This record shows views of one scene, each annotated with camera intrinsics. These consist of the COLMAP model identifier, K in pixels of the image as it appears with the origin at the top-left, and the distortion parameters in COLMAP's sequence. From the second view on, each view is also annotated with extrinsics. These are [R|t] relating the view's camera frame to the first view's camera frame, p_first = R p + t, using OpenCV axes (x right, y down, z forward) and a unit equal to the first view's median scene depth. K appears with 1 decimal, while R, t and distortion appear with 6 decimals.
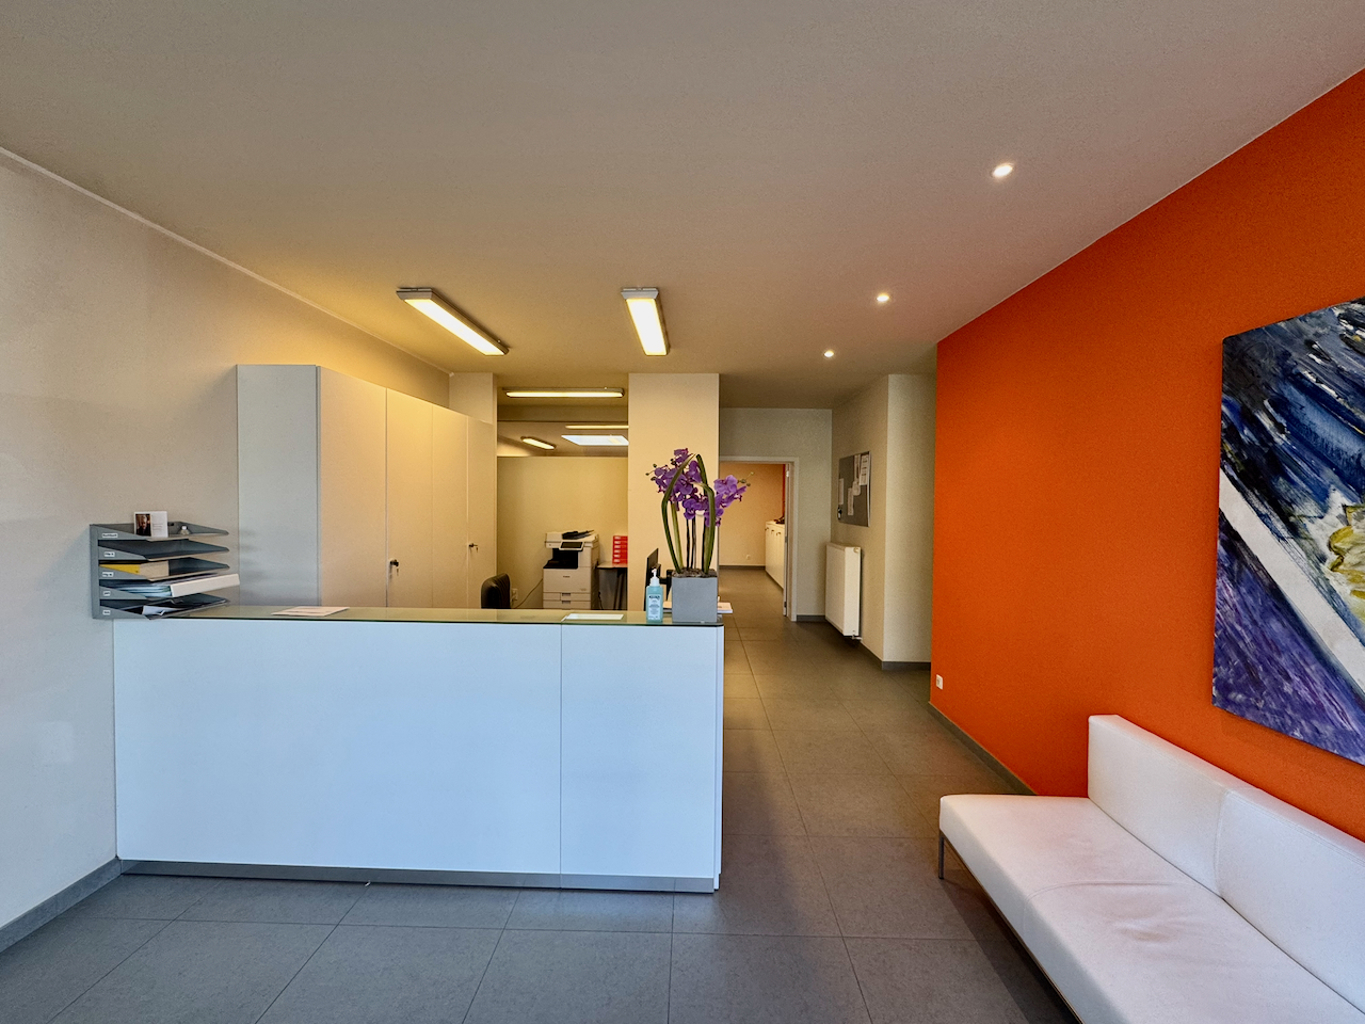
lens RADIAL K [[569.5, 0, 682.5], [0, 569.5, 512.0], [0, 0, 1]] dist [-0.003147, -0.000216]
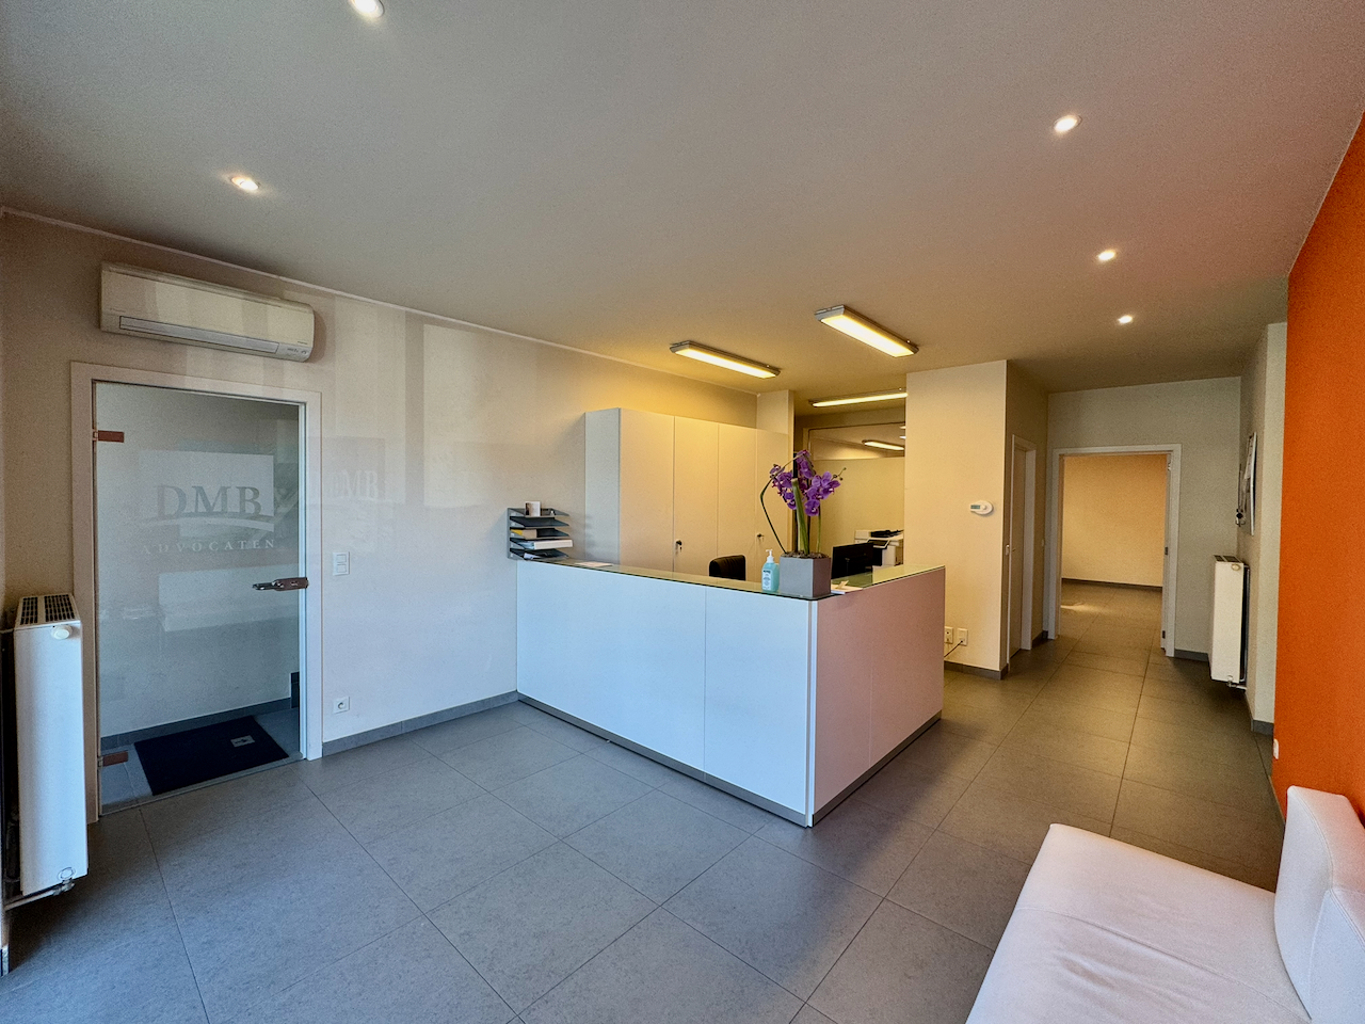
lens RADIAL K [[569.5, 0, 682.5], [0, 569.5, 512.0], [0, 0, 1]] dist [-0.003147, -0.000216]
pose [[0.762244, 0.014156, -0.647135, 0.627477], [-0.018012, 0.999838, 0.000656, 0.023129], [0.647039, 0.011156, 0.762375, -0.068265]]
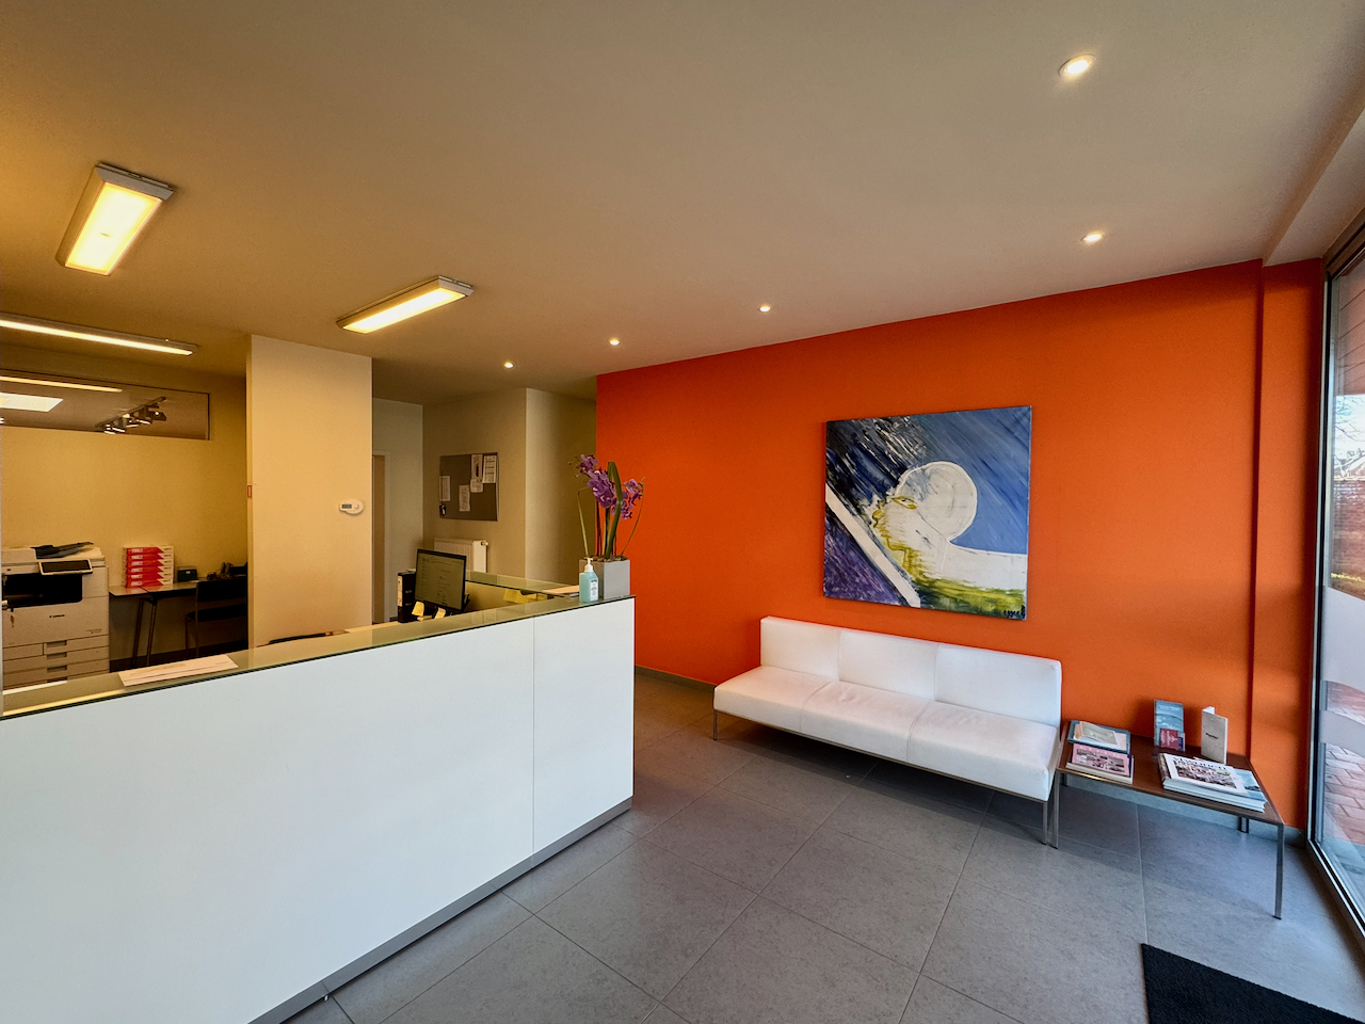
lens RADIAL K [[569.5, 0, 682.5], [0, 569.5, 512.0], [0, 0, 1]] dist [-0.003147, -0.000216]
pose [[0.587445, -0.020207, 0.809012, -0.918380], [0.014848, 0.999789, 0.014191, -0.006406], [-0.809128, 0.003676, 0.587621, 0.163362]]
